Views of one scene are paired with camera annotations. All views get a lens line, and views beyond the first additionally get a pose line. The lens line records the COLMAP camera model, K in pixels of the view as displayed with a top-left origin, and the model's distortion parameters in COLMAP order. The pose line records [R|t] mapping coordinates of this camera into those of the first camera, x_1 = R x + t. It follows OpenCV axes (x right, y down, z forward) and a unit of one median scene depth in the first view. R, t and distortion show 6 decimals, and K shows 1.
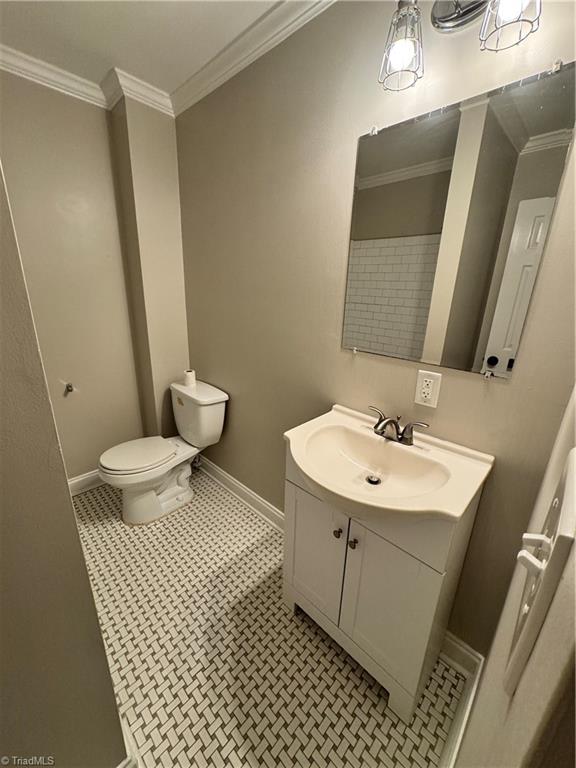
lens RADIAL K [[305.9, 0, 288.7], [0, 305.9, 383.2], [0, 0, 1]] dist [-0.001202, 0.000401]
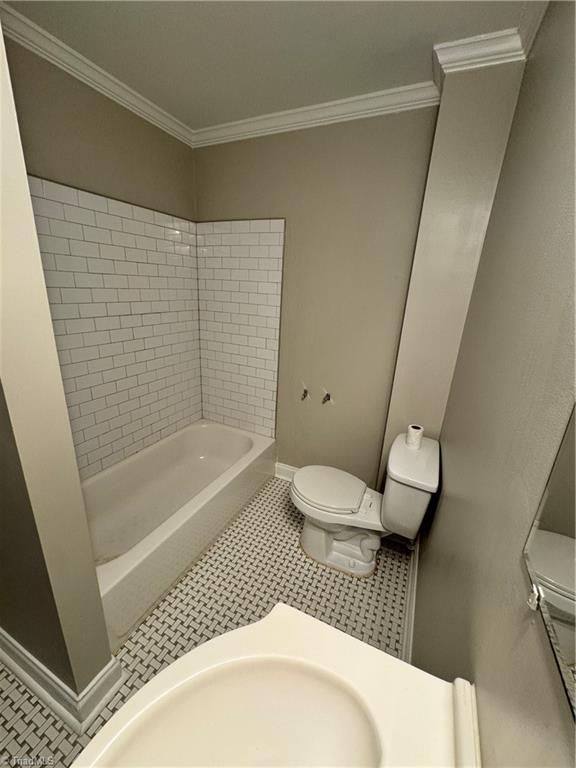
lens RADIAL K [[307.6, 0, 288.0], [0, 307.6, 384.0], [0, 0, 1]] dist [-0.002385, -0.000122]
pose [[0.323552, 0.275571, -0.905193, 0.217209], [-0.321677, 0.931706, 0.168662, -0.166676], [0.889853, 0.236609, 0.390100, 0.426954]]
